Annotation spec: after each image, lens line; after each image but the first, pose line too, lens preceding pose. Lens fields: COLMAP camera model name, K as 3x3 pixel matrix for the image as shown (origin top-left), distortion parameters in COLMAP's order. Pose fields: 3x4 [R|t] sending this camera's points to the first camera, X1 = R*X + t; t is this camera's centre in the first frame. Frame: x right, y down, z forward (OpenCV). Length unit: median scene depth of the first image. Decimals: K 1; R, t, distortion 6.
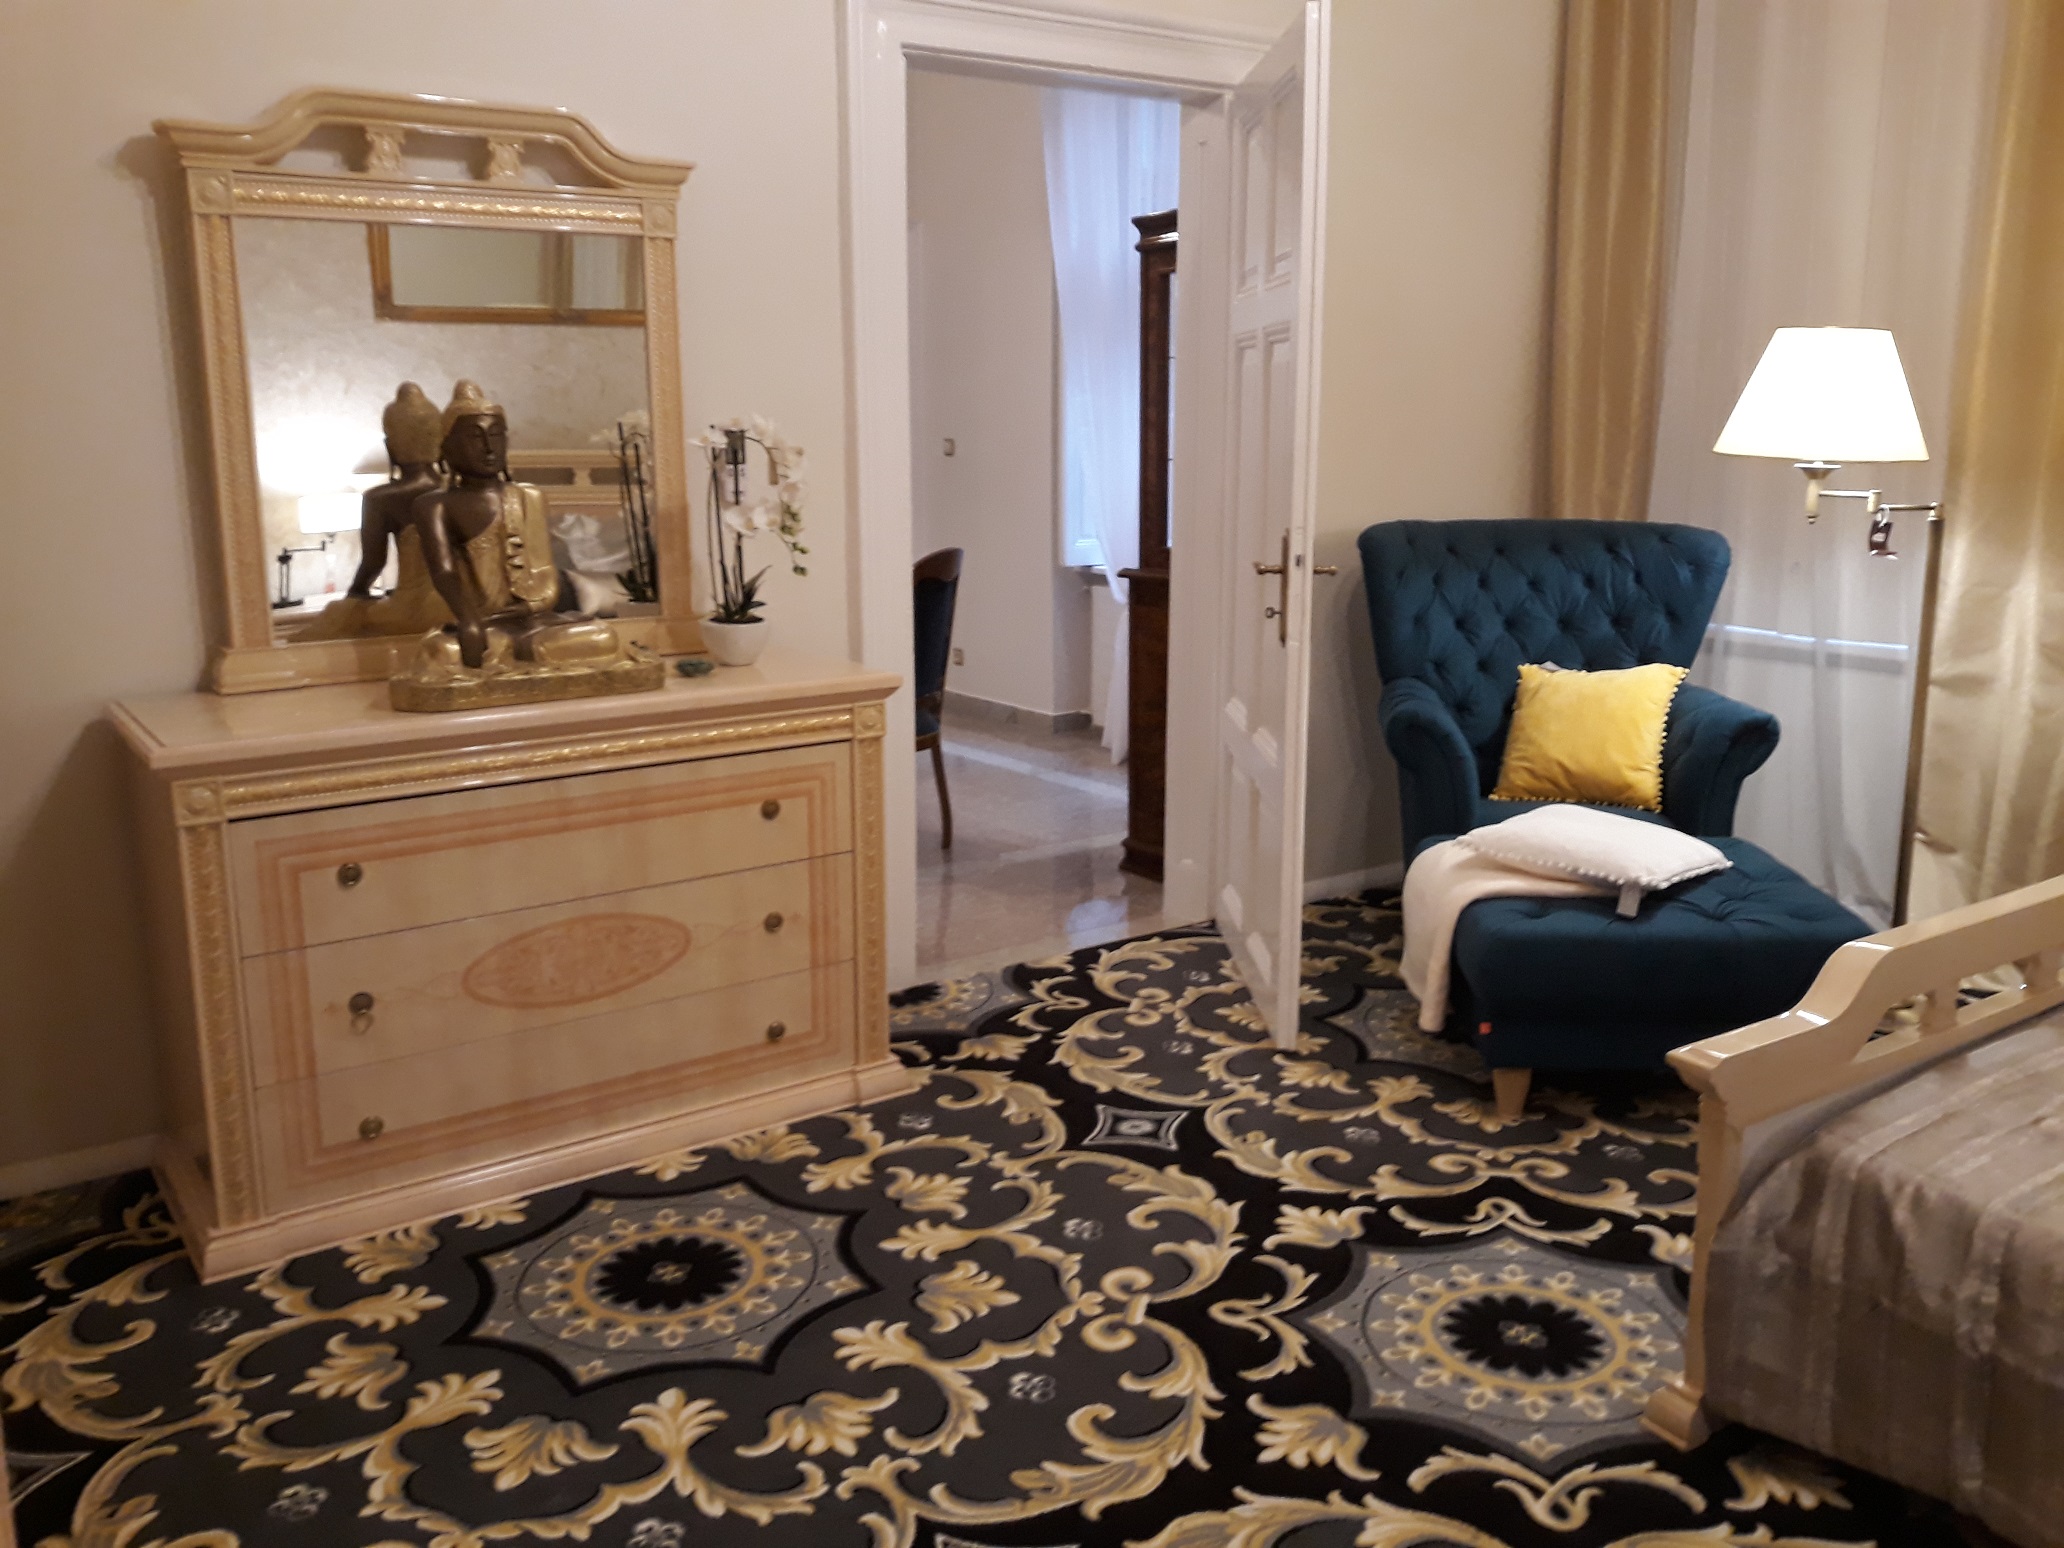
lens RADIAL K [[1711.6, 0, 1032.9], [0, 1711.6, 767.0], [0, 0, 1]] dist [-0.002511, -0.009083]
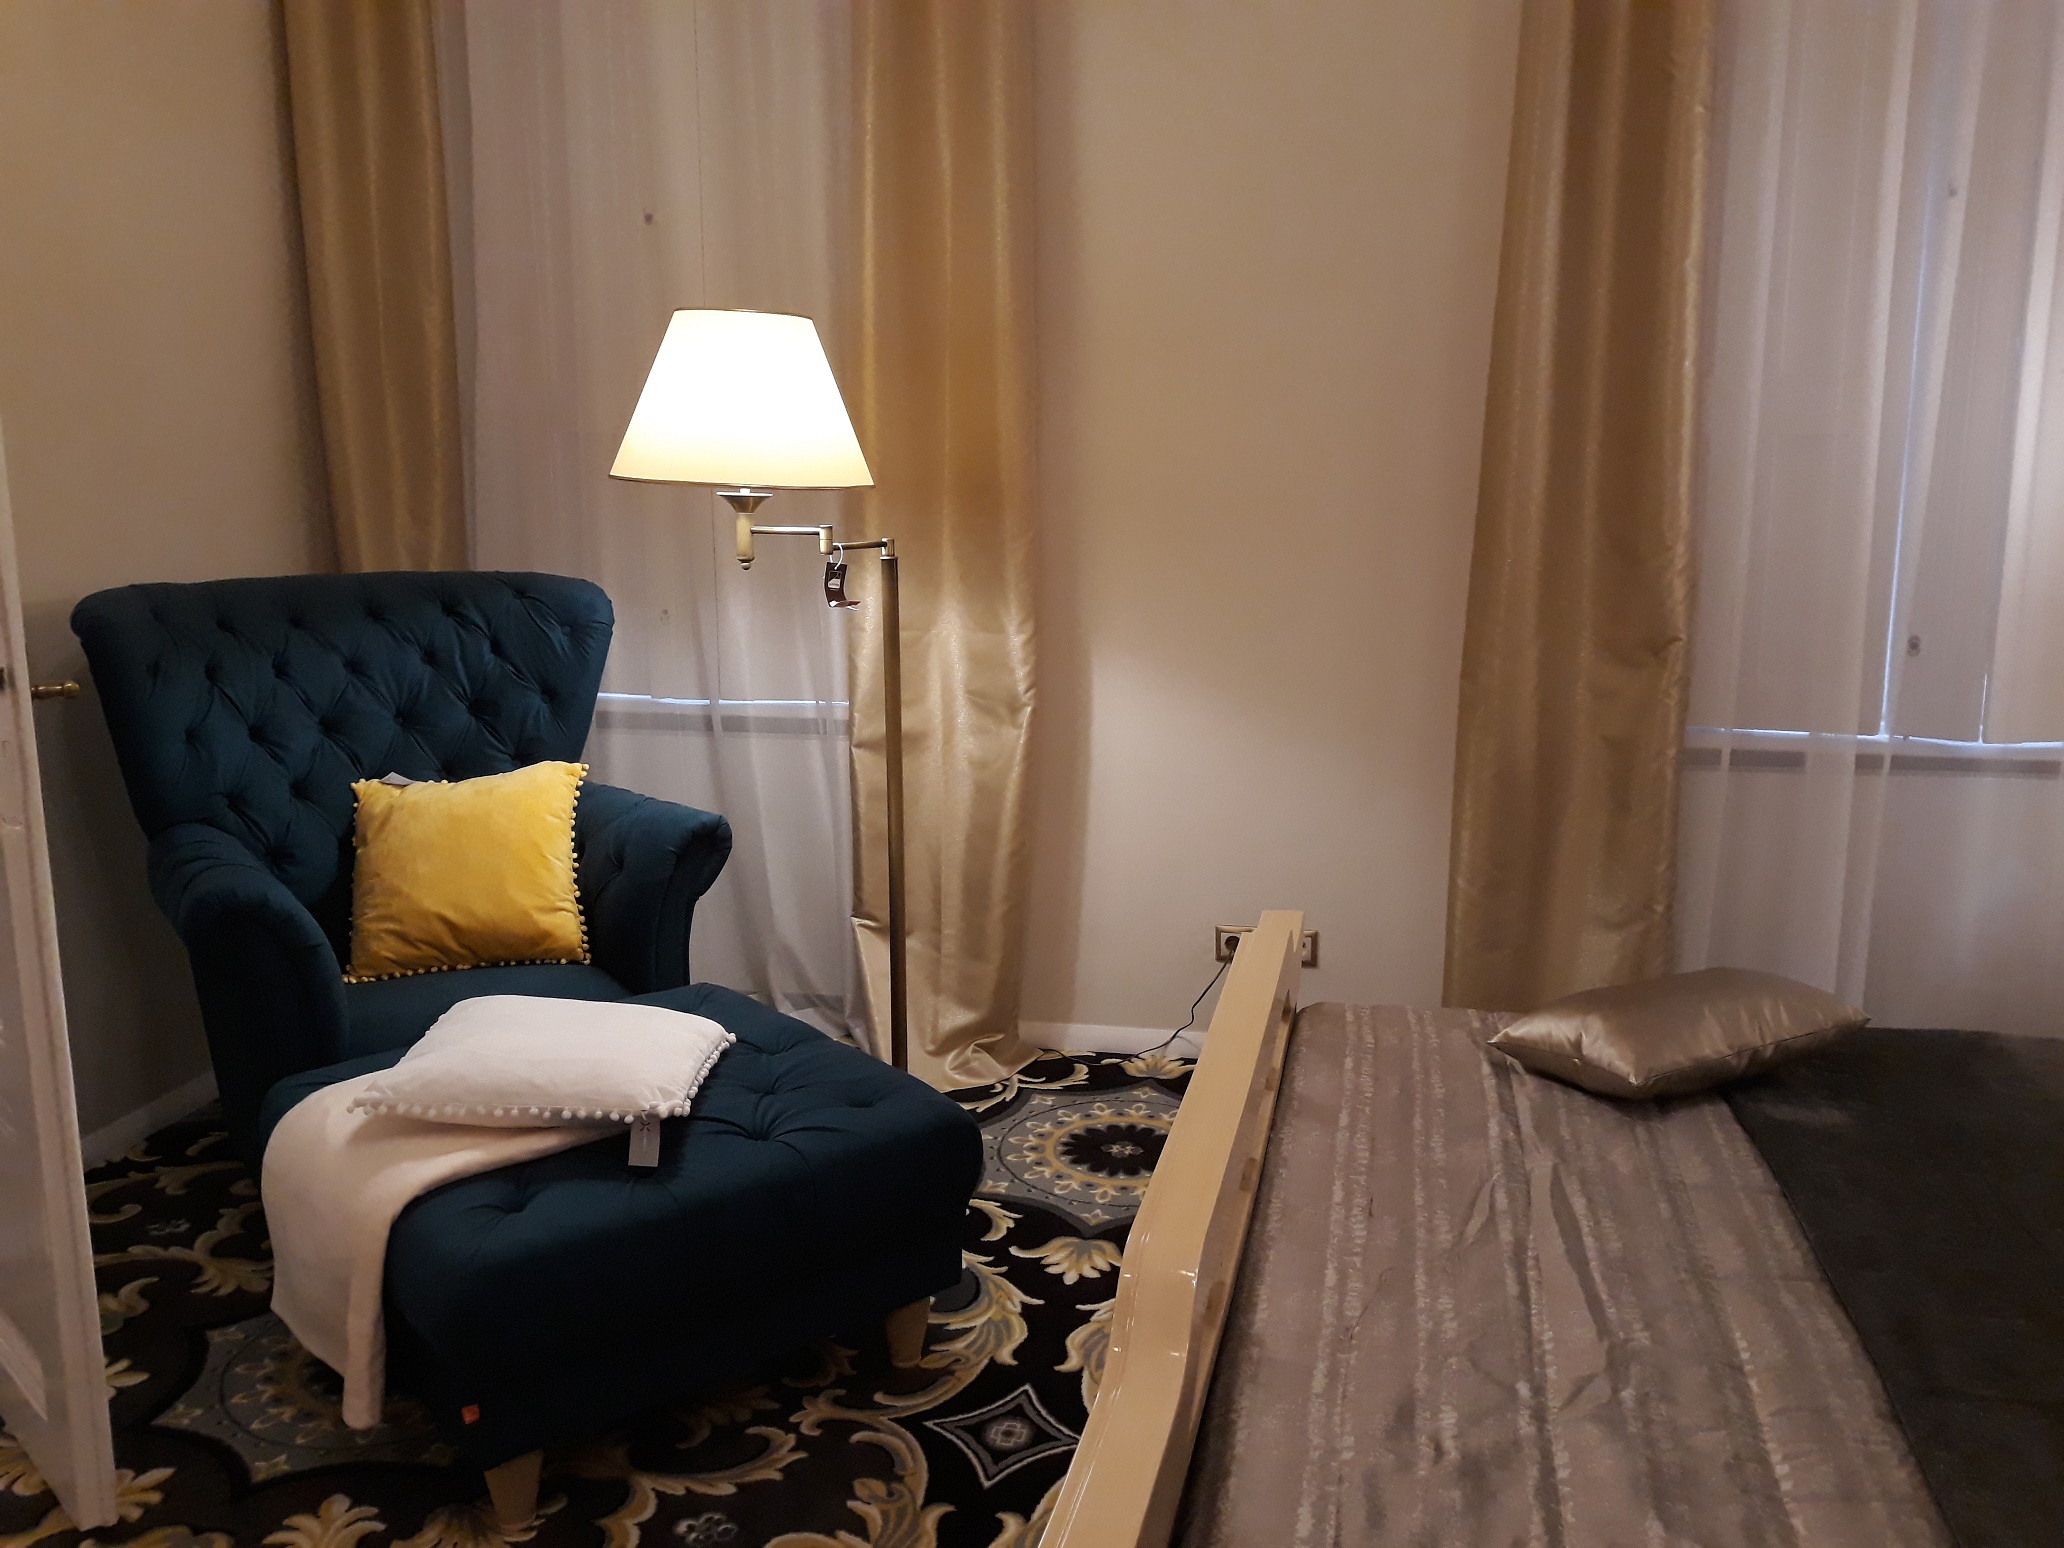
lens RADIAL K [[1711.6, 0, 1032.9], [0, 1711.6, 767.0], [0, 0, 1]] dist [-0.002511, -0.009083]
pose [[0.737211, -0.122444, 0.664475, 0.025937], [0.132326, 0.990562, 0.035722, -0.058397], [-0.662578, 0.061593, 0.746457, 0.312712]]
